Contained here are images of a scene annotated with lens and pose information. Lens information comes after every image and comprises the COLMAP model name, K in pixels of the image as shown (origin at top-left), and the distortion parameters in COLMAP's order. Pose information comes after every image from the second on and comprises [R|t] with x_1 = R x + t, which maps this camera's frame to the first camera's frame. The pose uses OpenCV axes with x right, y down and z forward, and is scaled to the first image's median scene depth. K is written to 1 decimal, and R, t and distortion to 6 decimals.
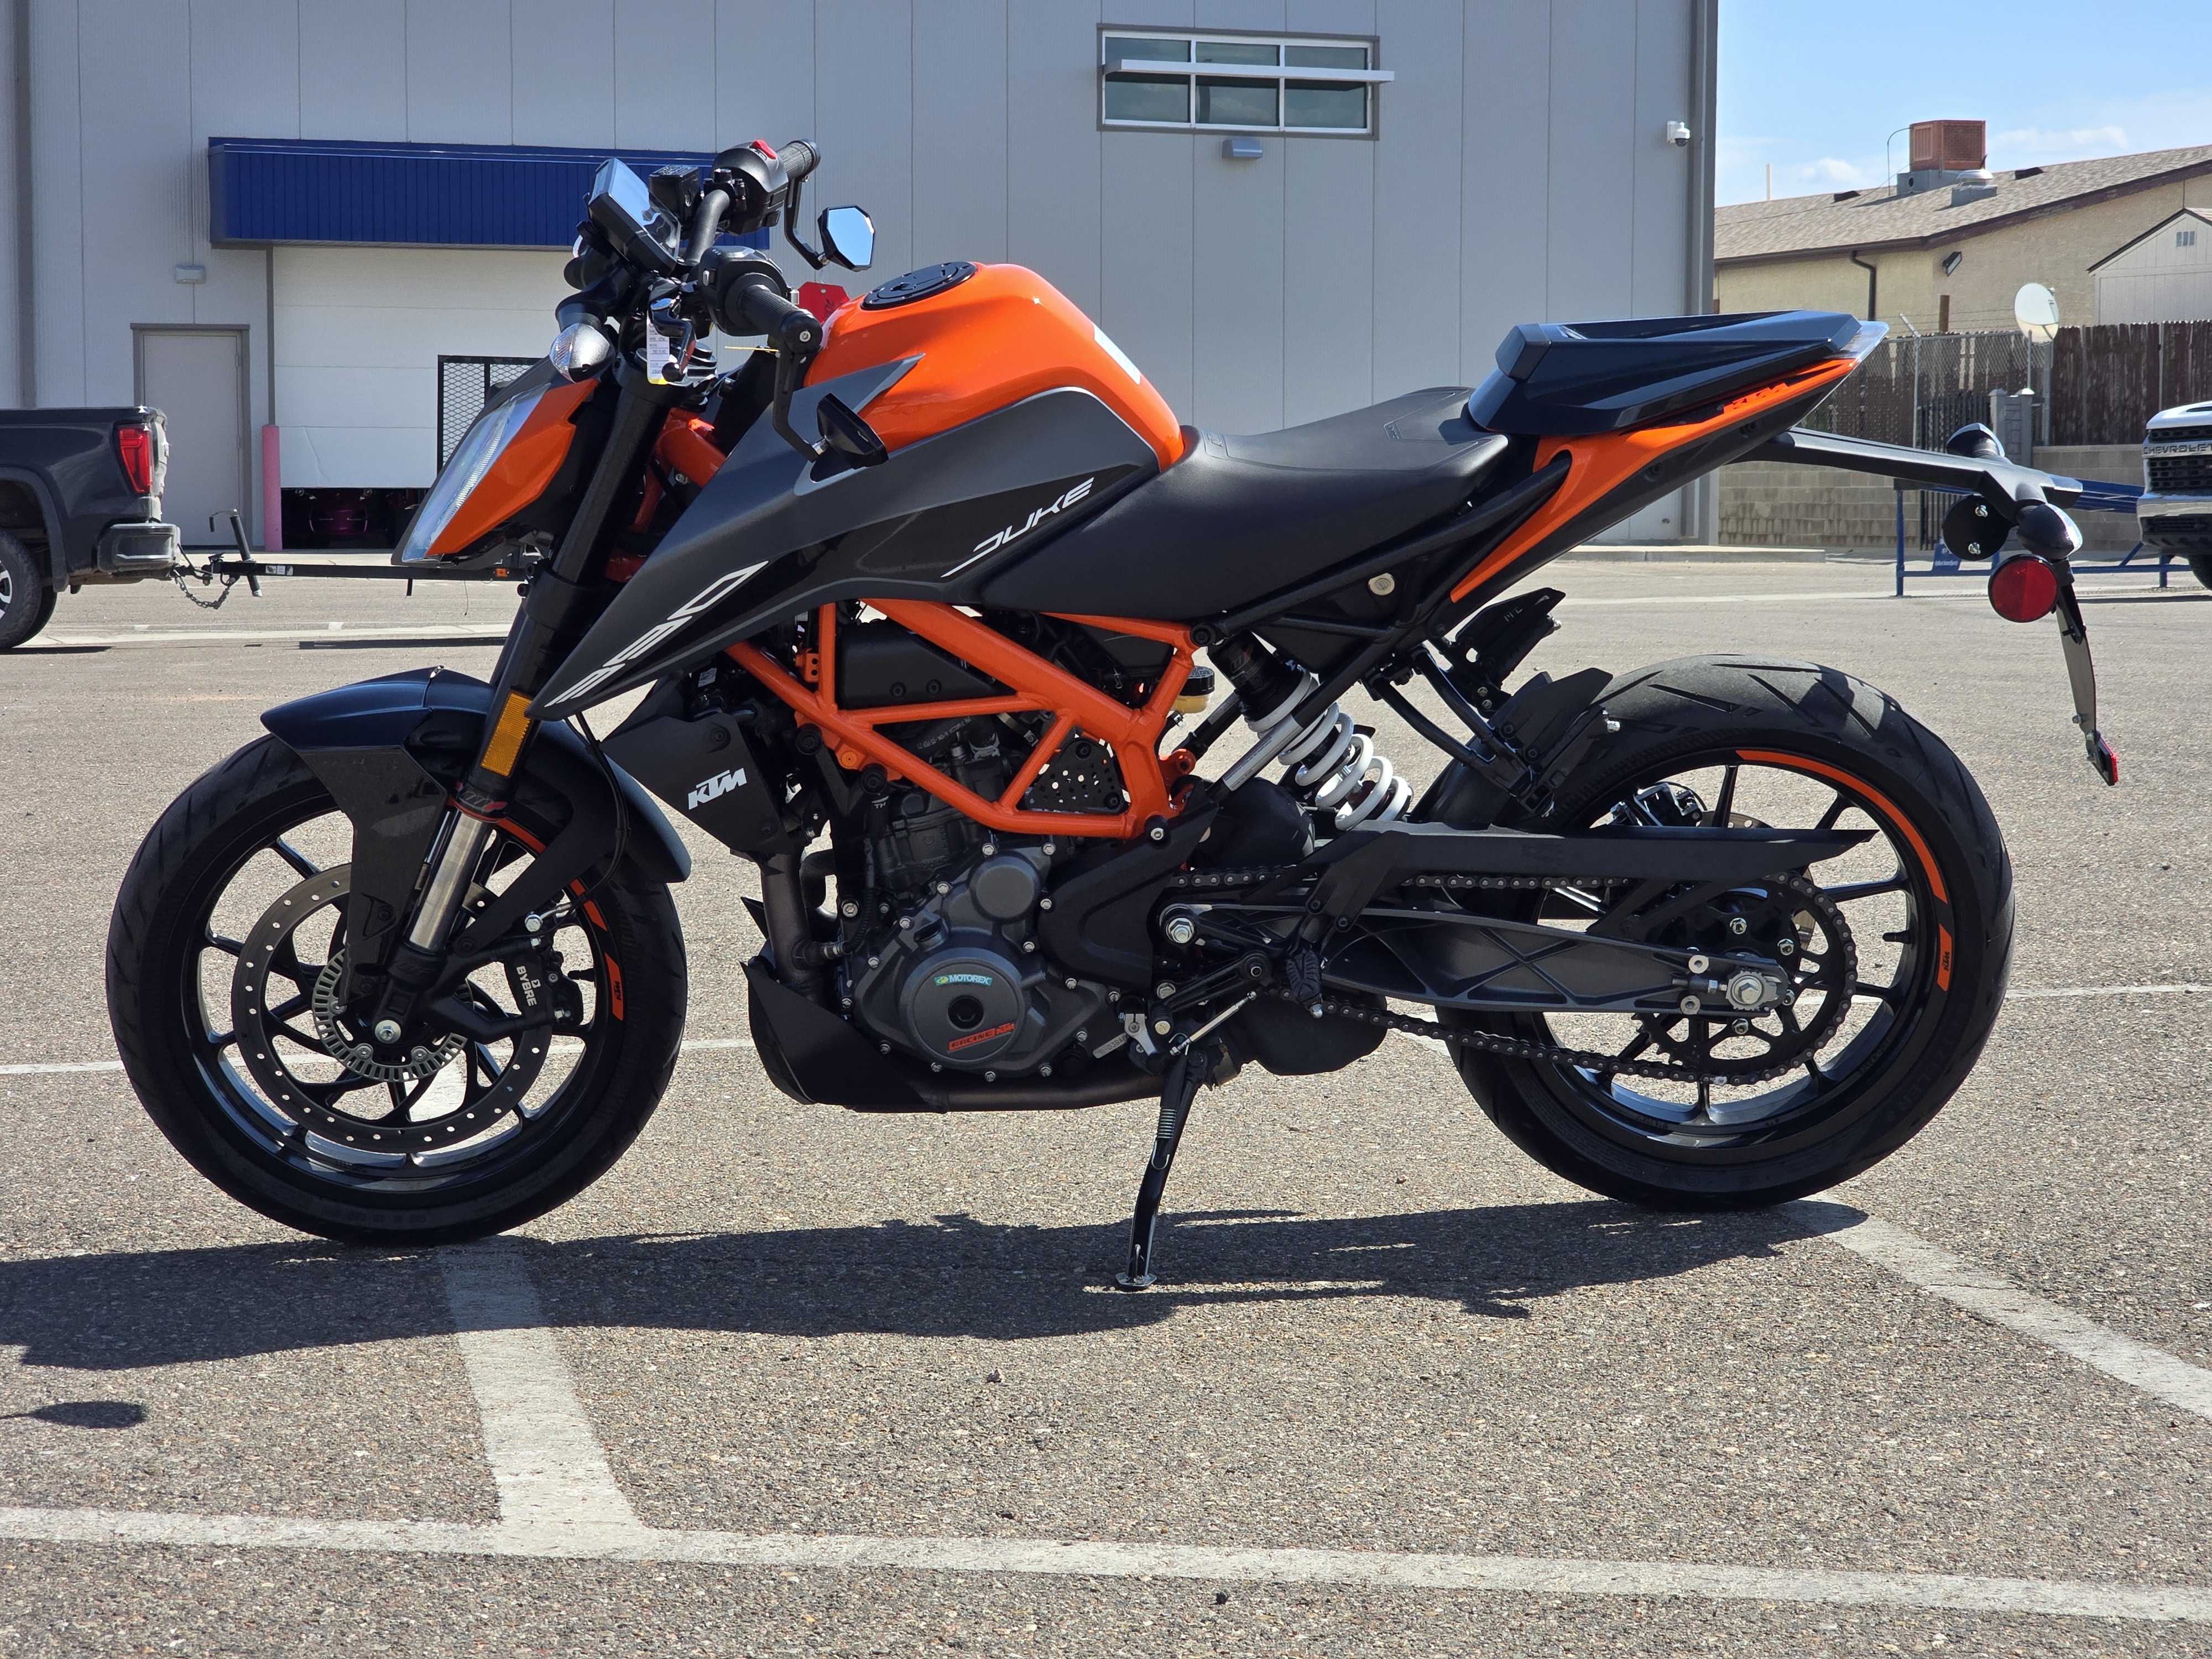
lens RADIAL K [[4534.2, 0, 1106.0], [0, 4534.2, 829.5], [0, 0, 1]] dist [-0.441301, 0.314856]
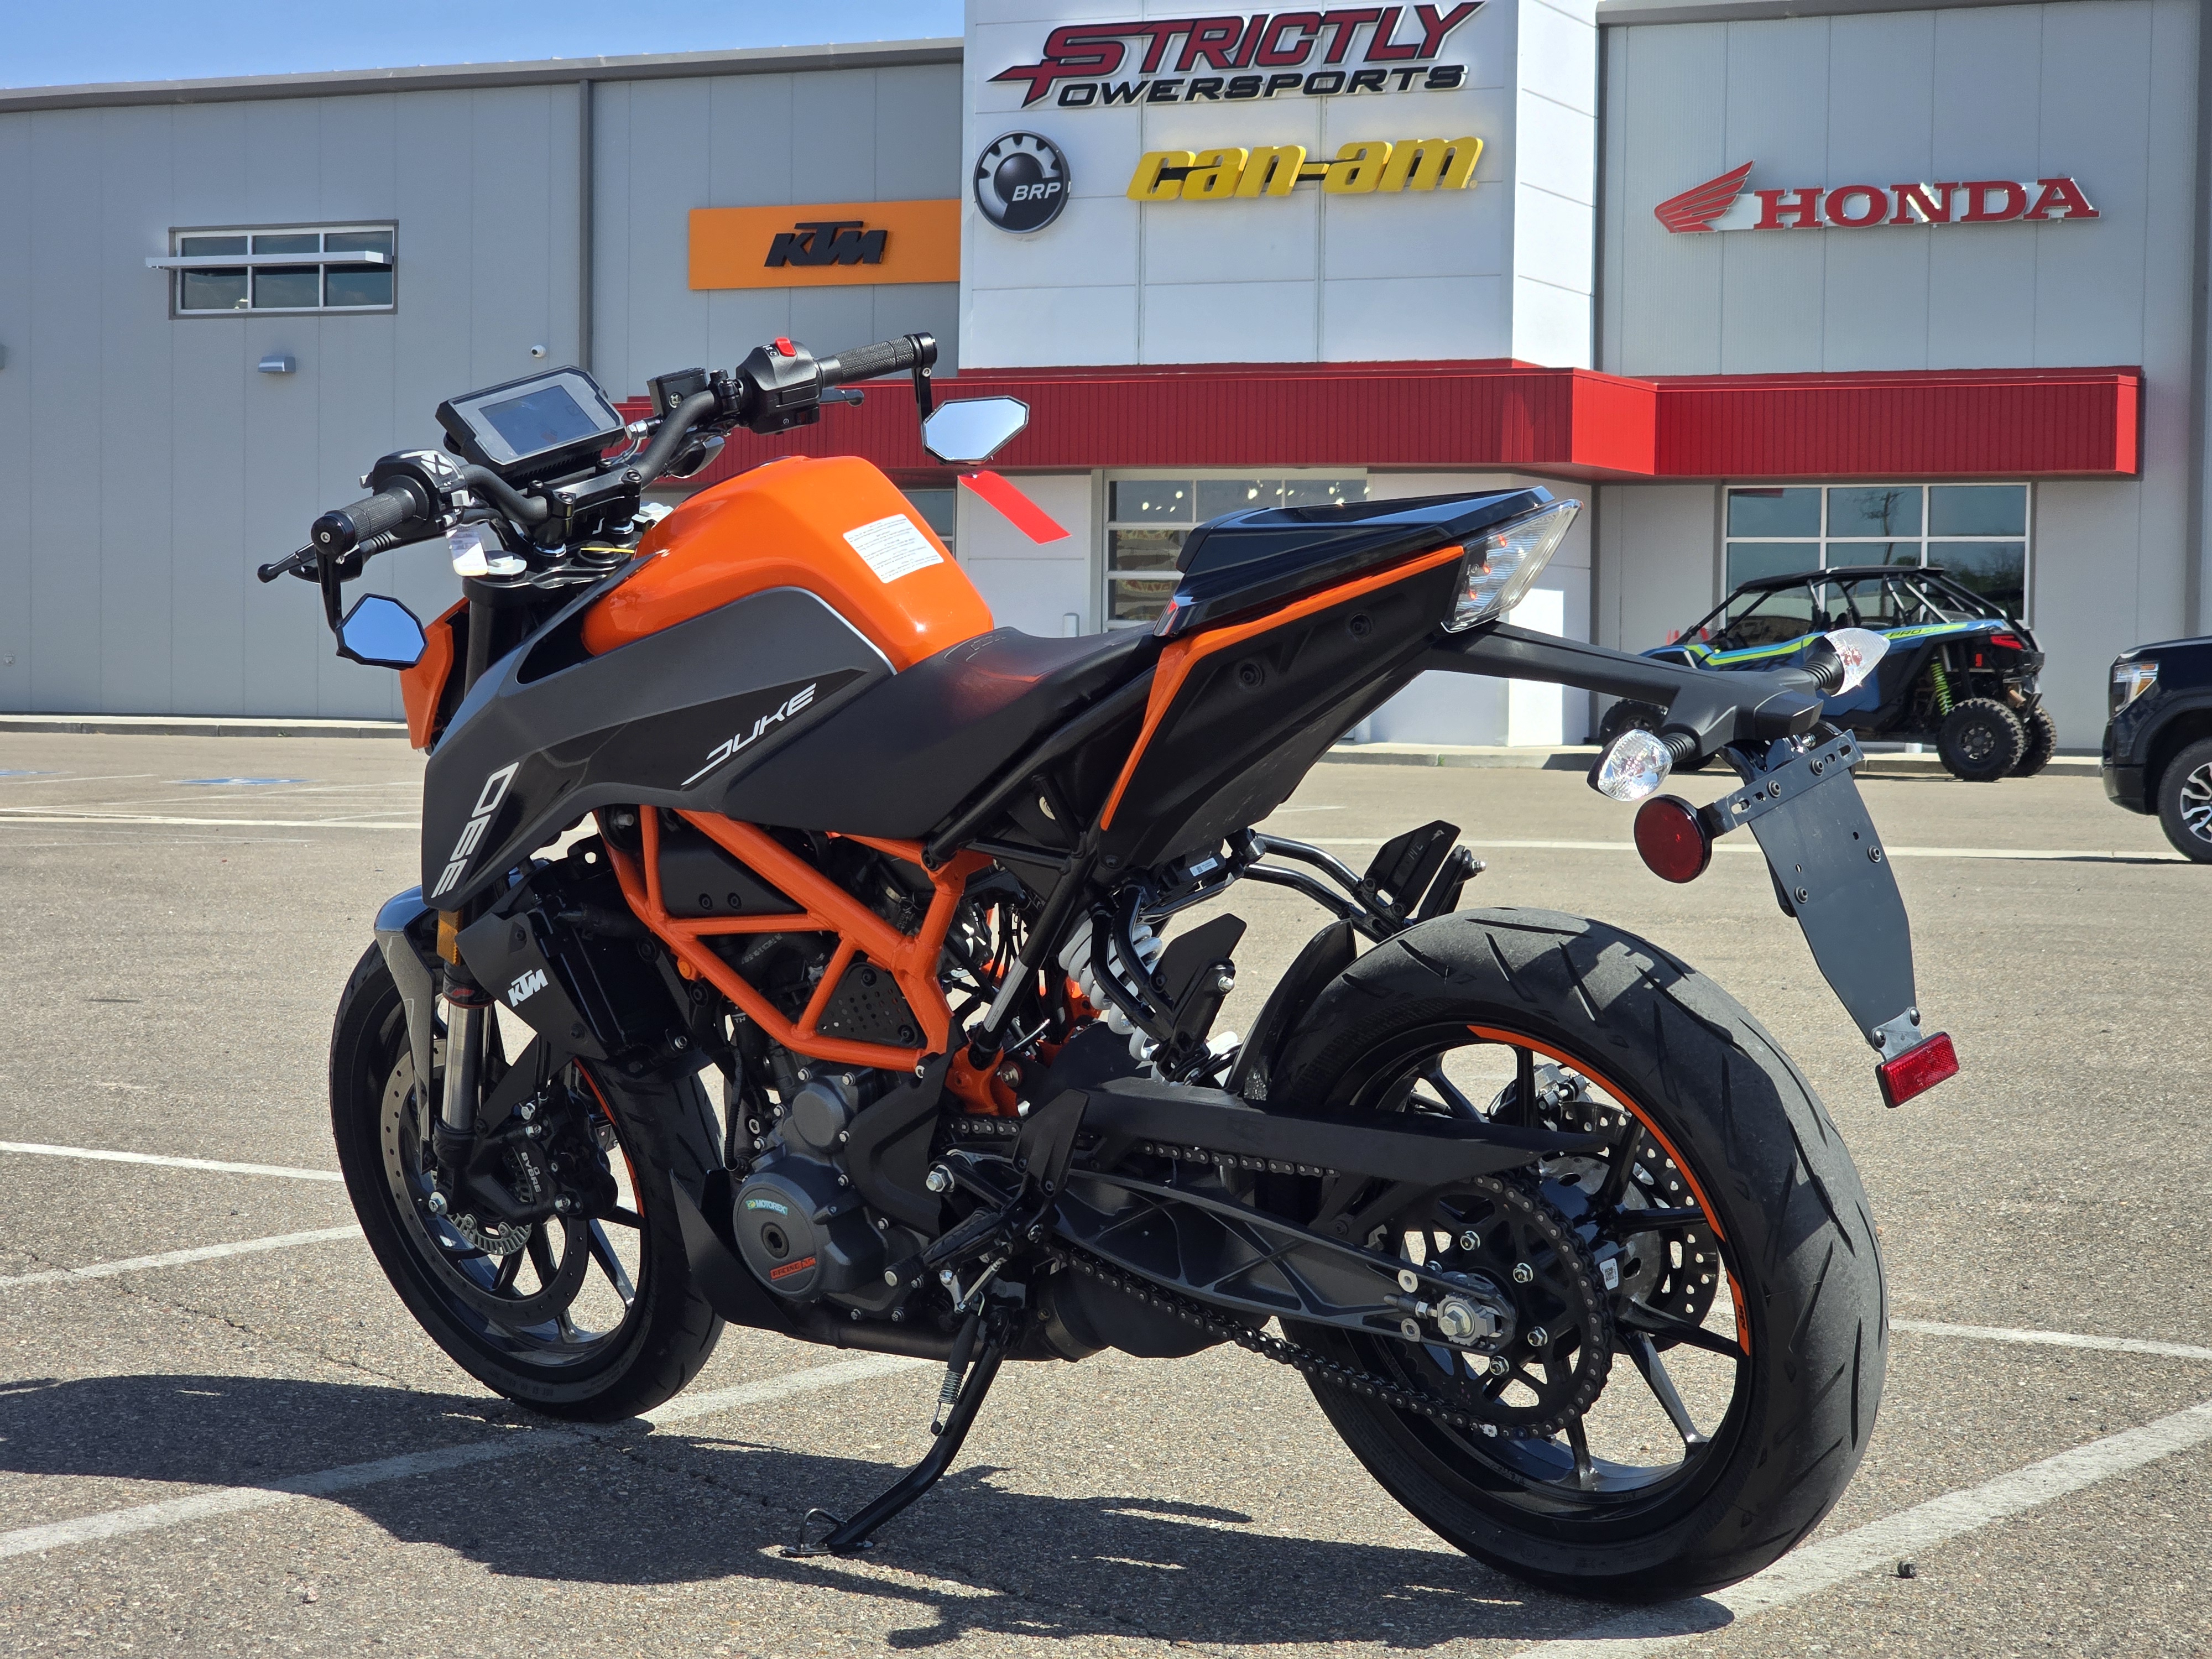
lens RADIAL K [[4534.2, 0, 1106.0], [0, 4534.2, 829.5], [0, 0, 1]] dist [-0.441301, 0.314856]
pose [[0.667070, 0.034780, -0.744183, 0.721272], [-0.073143, 0.997141, -0.018962, -0.033546], [0.741396, 0.067080, 0.667707, 0.410355]]
